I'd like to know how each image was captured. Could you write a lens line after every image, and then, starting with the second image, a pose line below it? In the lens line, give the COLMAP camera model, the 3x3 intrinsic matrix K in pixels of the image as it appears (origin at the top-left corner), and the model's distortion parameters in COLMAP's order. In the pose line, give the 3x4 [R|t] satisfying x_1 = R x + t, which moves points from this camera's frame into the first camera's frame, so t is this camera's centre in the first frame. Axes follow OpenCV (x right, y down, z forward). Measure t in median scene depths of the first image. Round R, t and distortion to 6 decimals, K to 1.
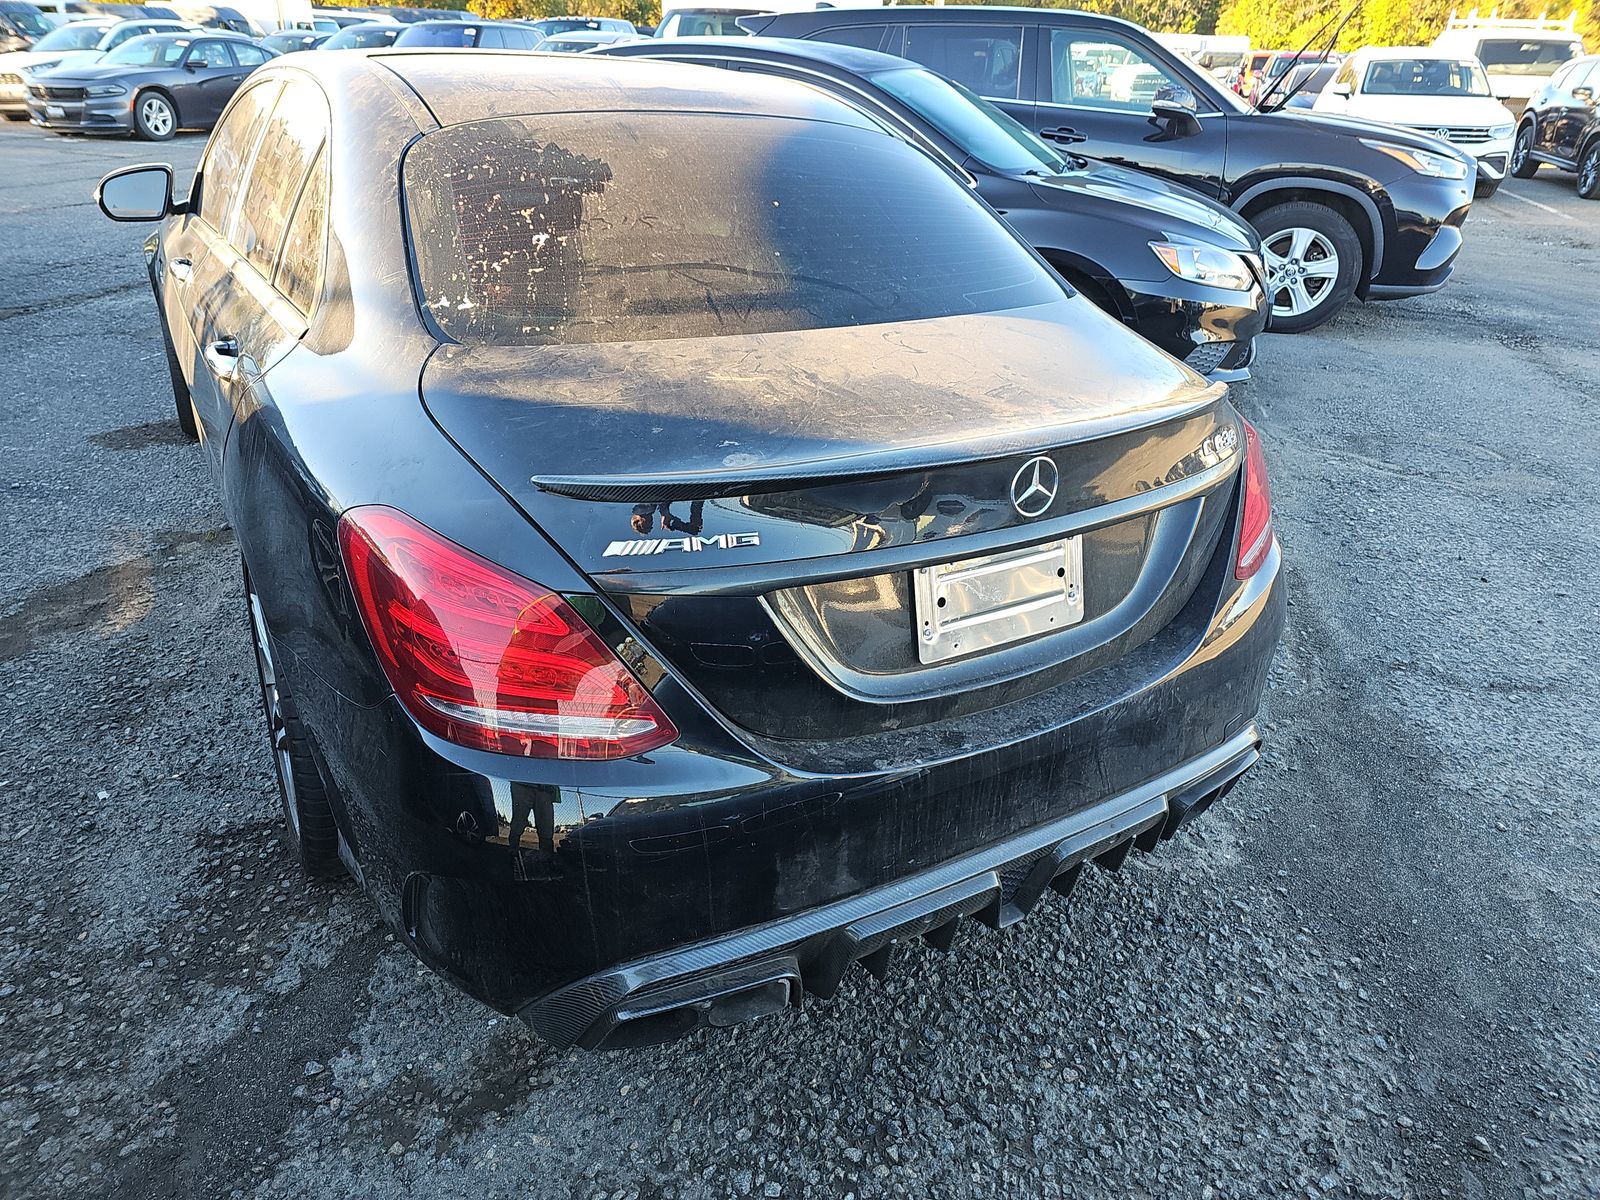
lens RADIAL K [[999.0, 0, 809.1], [0, 999.0, 597.6], [0, 0, 1]] dist [0.042816, -0.034276]
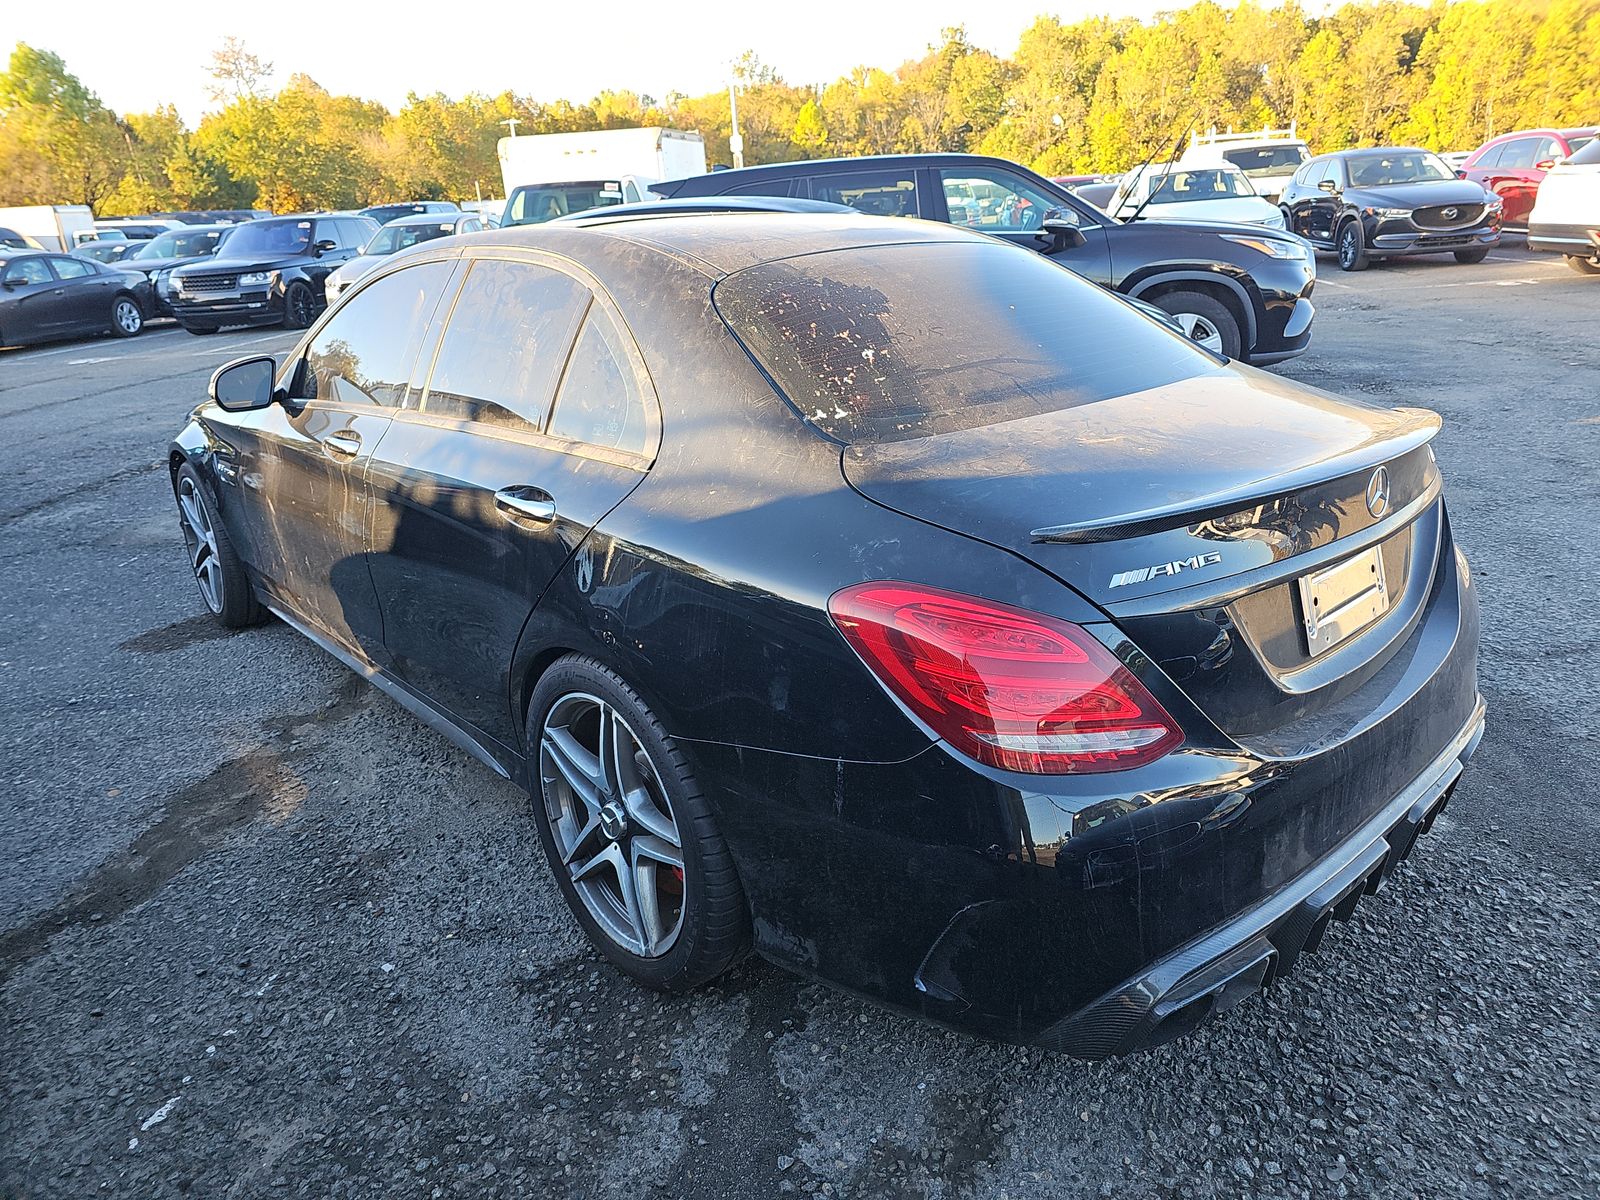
lens RADIAL K [[999.0, 0, 809.1], [0, 999.0, 597.6], [0, 0, 1]] dist [0.042816, -0.034276]
pose [[0.978668, -0.145446, 0.145100, -0.478672], [0.162589, 0.980059, -0.114234, 0.028941], [-0.125591, 0.135389, 0.982800, -0.062158]]
